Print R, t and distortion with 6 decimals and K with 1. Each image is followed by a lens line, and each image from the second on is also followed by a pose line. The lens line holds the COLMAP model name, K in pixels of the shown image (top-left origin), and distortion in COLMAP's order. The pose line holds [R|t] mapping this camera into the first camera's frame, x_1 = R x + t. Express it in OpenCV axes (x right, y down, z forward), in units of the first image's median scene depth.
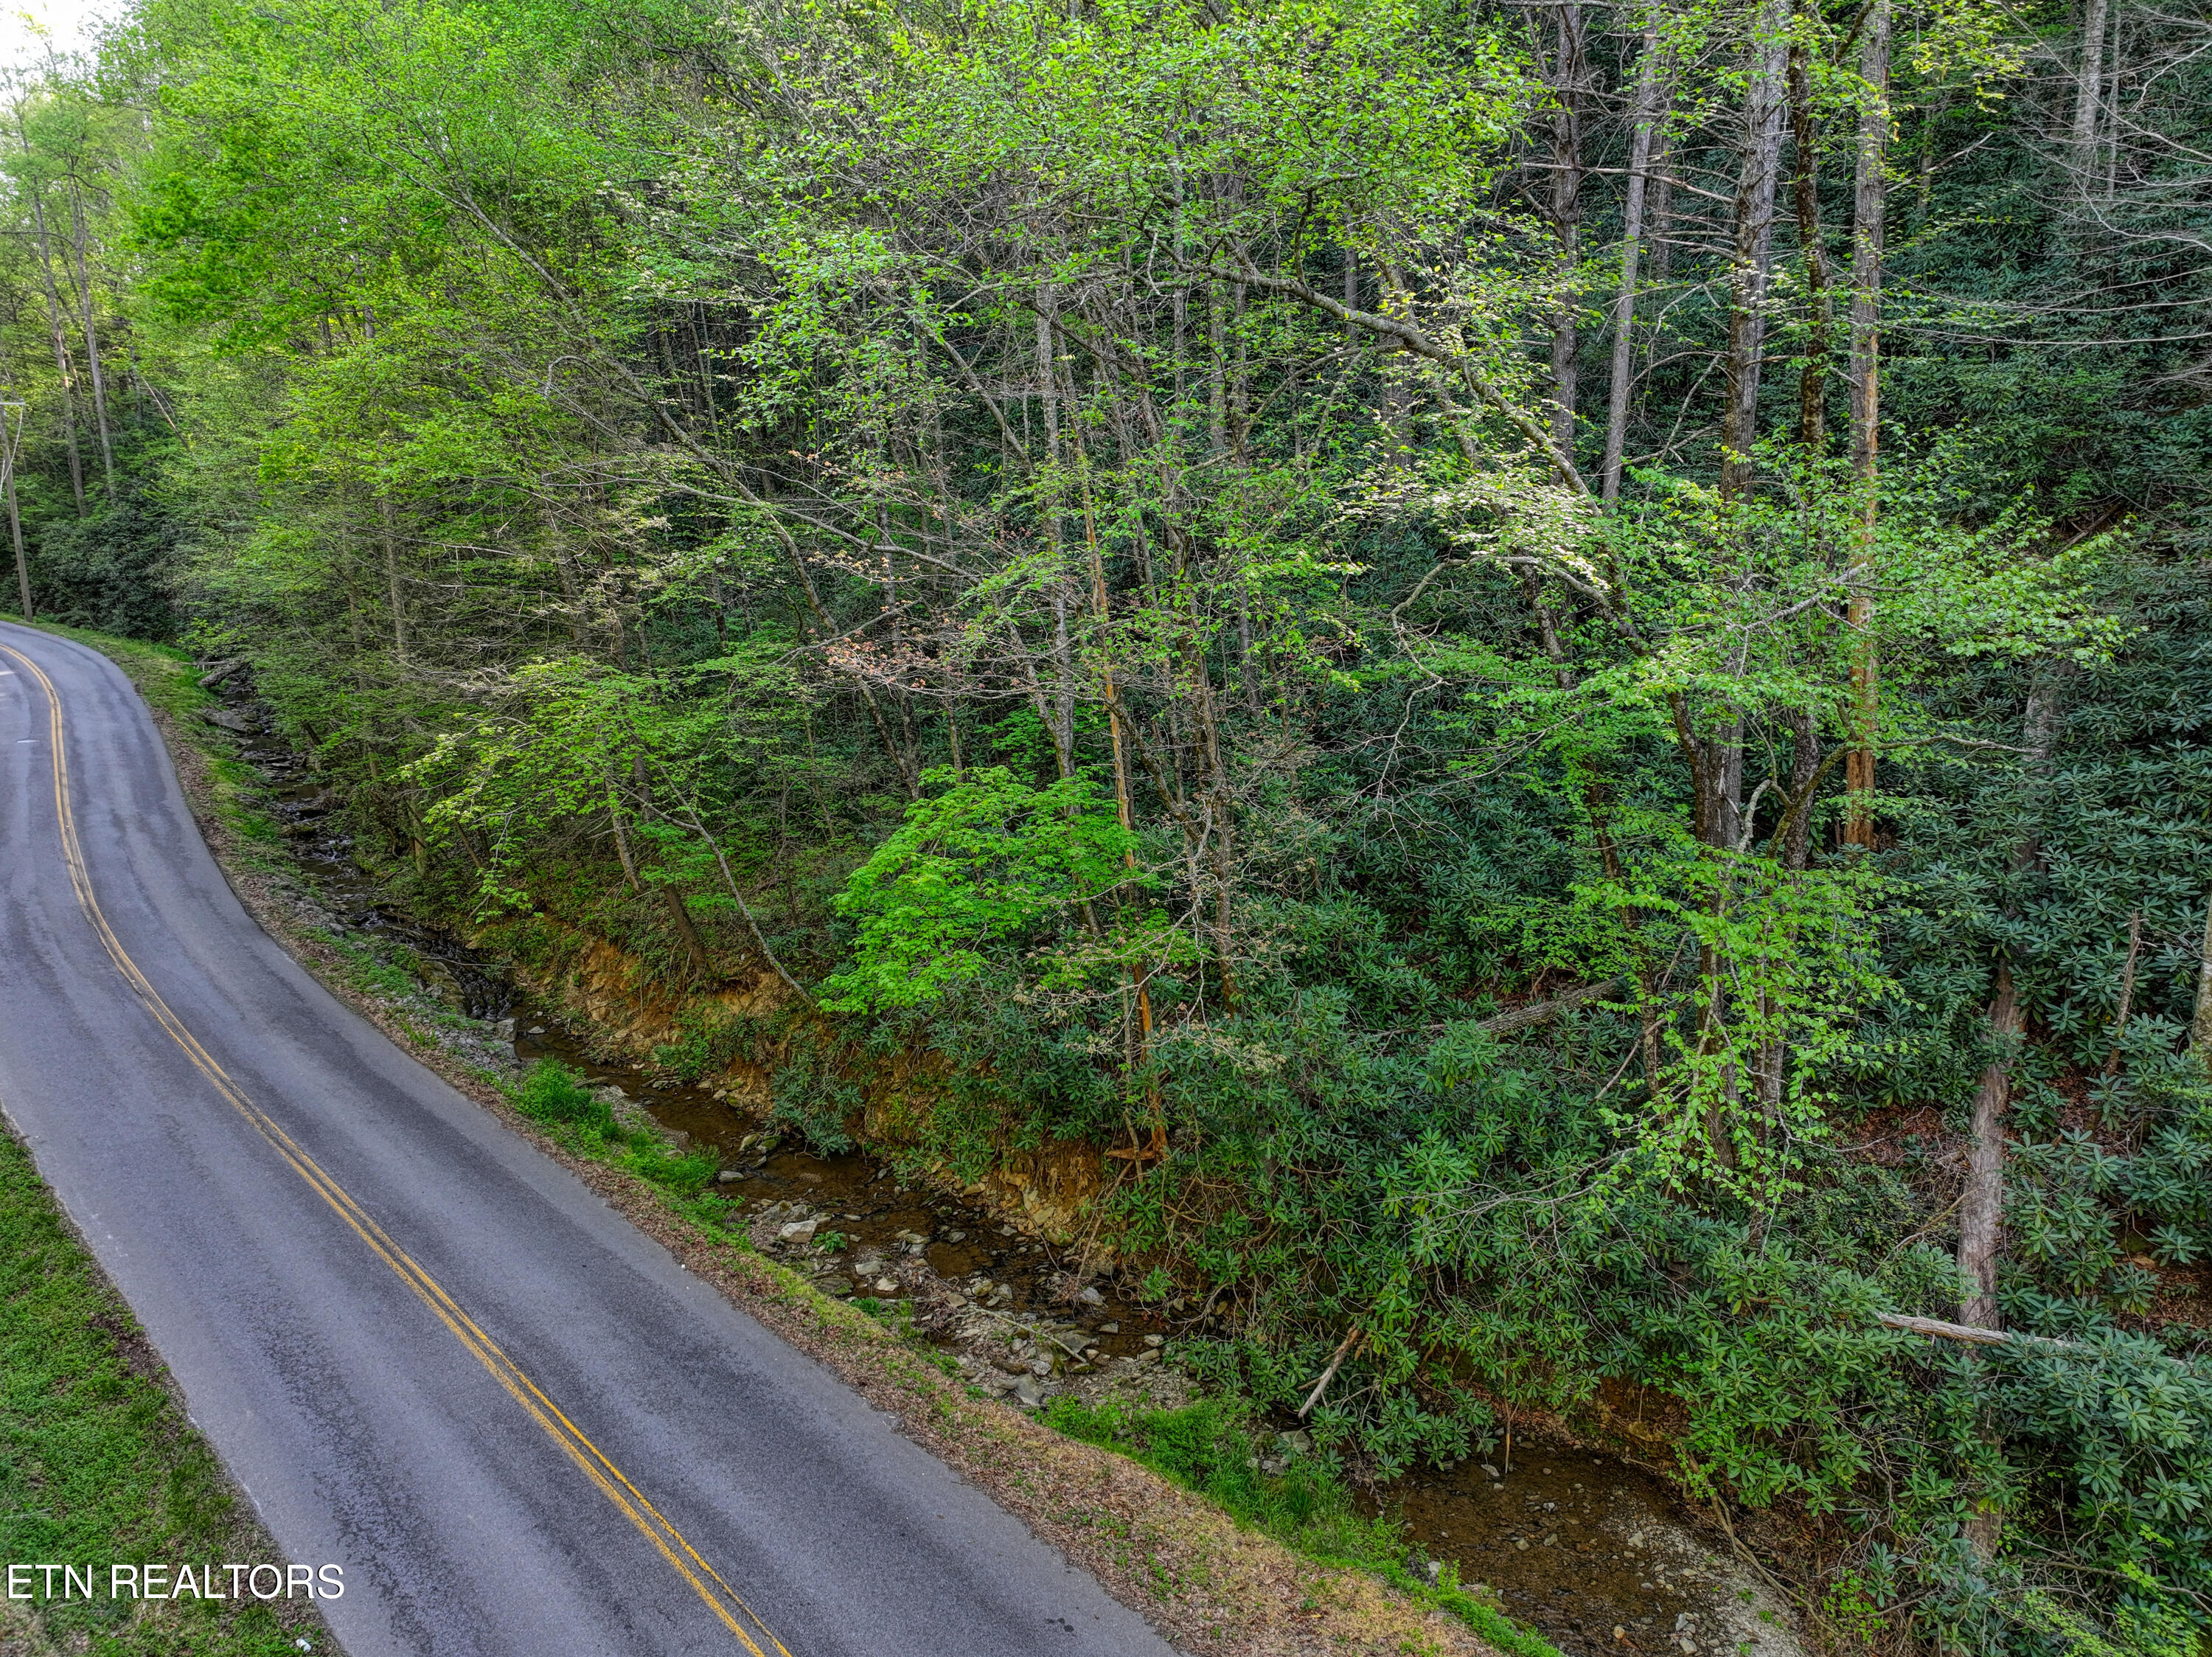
lens RADIAL K [[1565.9, 0, 1112.0], [0, 1565.9, 832.5], [0, 0, 1]] dist [-0.004108, 0.019167]
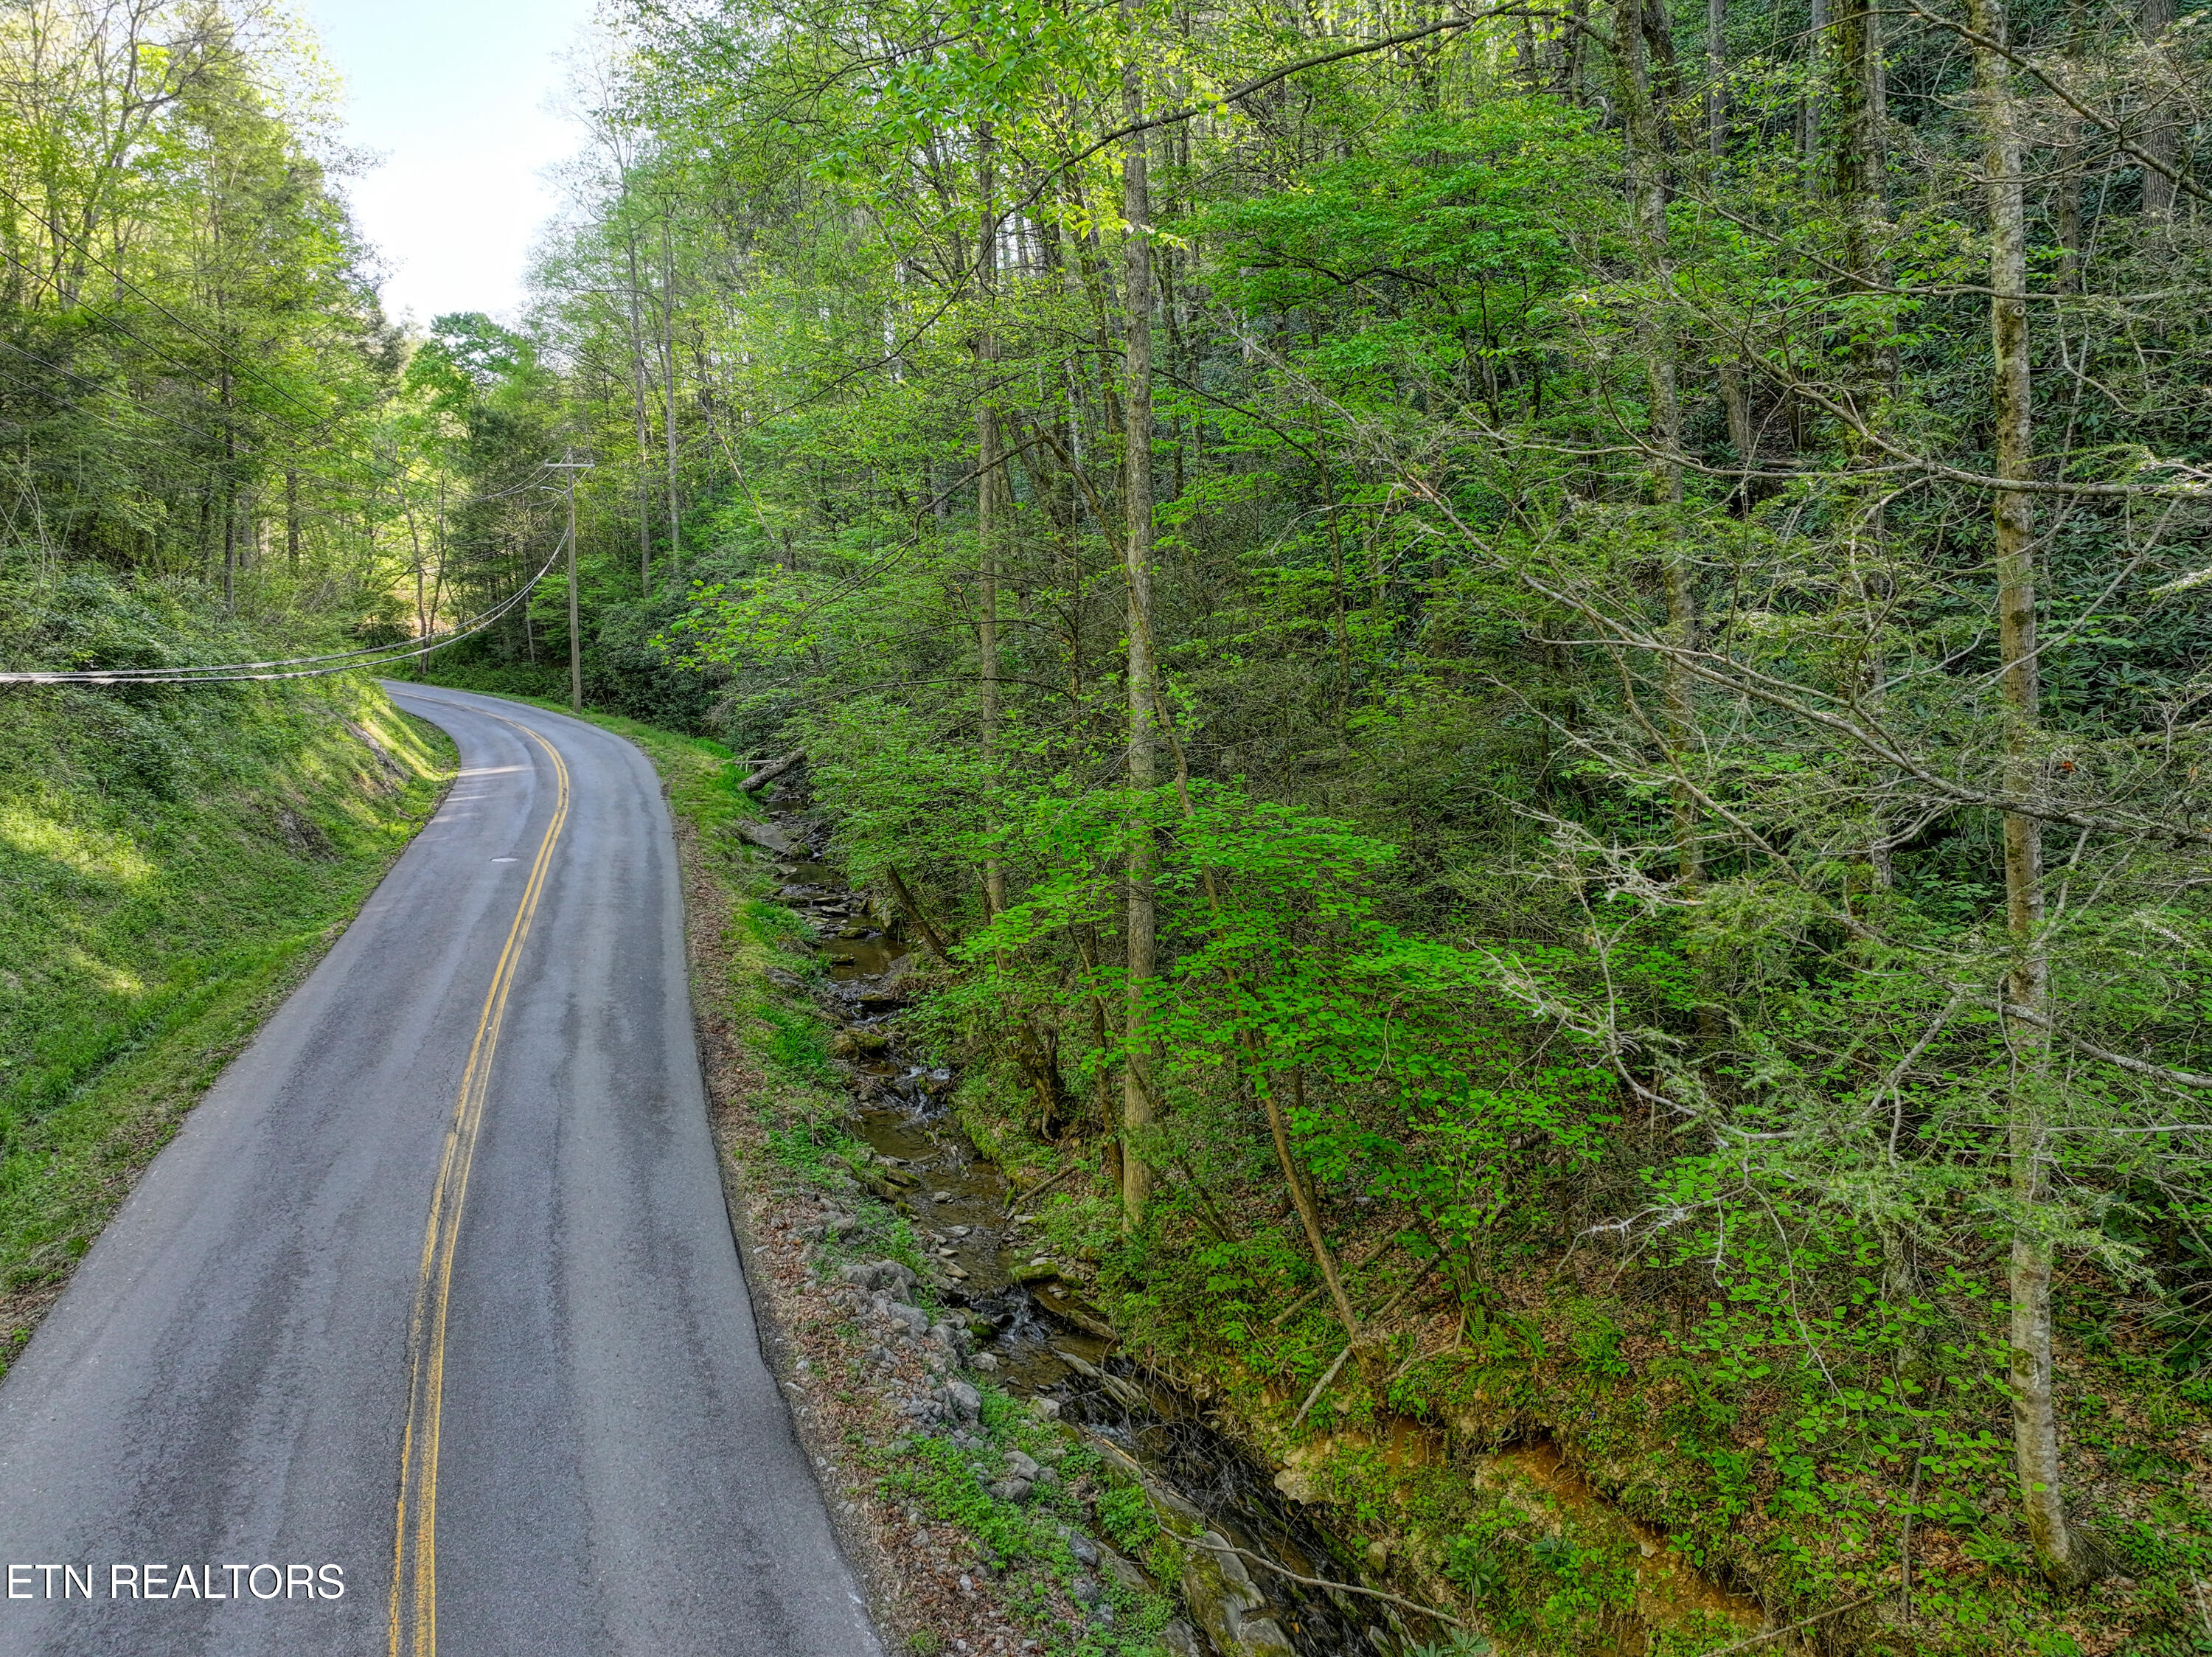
lens RADIAL K [[1565.9, 0, 1113.7], [0, 1565.9, 819.0], [0, 0, 1]] dist [-0.004108, 0.019167]
pose [[0.955106, 0.034245, -0.294278, -0.355621], [-0.061307, 0.994643, -0.083231, -0.052866], [0.289851, 0.097535, 0.952089, 0.636531]]
